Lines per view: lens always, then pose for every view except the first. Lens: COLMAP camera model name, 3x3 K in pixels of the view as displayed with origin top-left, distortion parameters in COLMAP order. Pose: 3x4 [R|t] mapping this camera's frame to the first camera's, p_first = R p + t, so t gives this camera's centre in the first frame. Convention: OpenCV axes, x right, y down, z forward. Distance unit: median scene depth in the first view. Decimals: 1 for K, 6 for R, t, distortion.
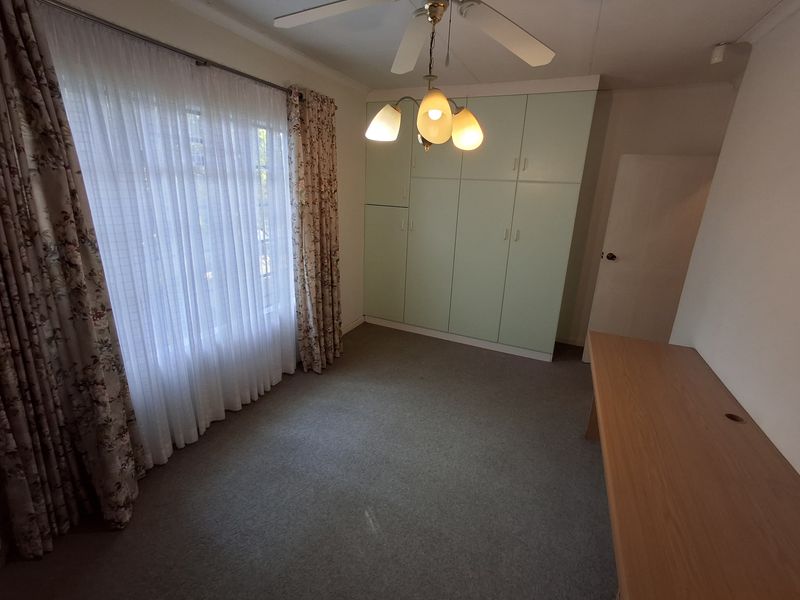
lens RADIAL K [[363.2, 0, 402.4], [0, 363.2, 288.7], [0, 0, 1]] dist [0.001777, -0.000077]
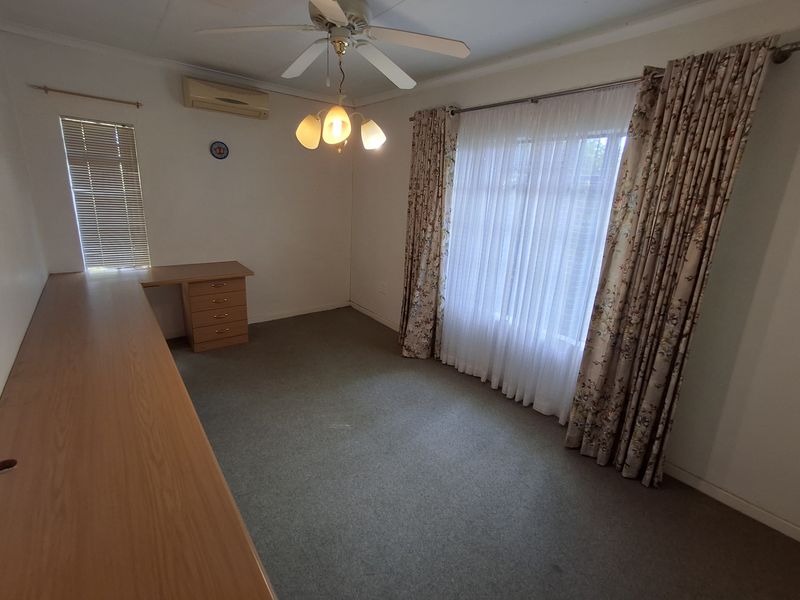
lens RADIAL K [[363.2, 0, 402.4], [0, 363.2, 288.7], [0, 0, 1]] dist [0.001777, -0.000077]
pose [[-0.461746, 0.183362, -0.867853, 0.852919], [-0.296378, 0.890275, 0.345789, -0.357401], [0.836033, 0.416879, -0.356737, 1.366757]]
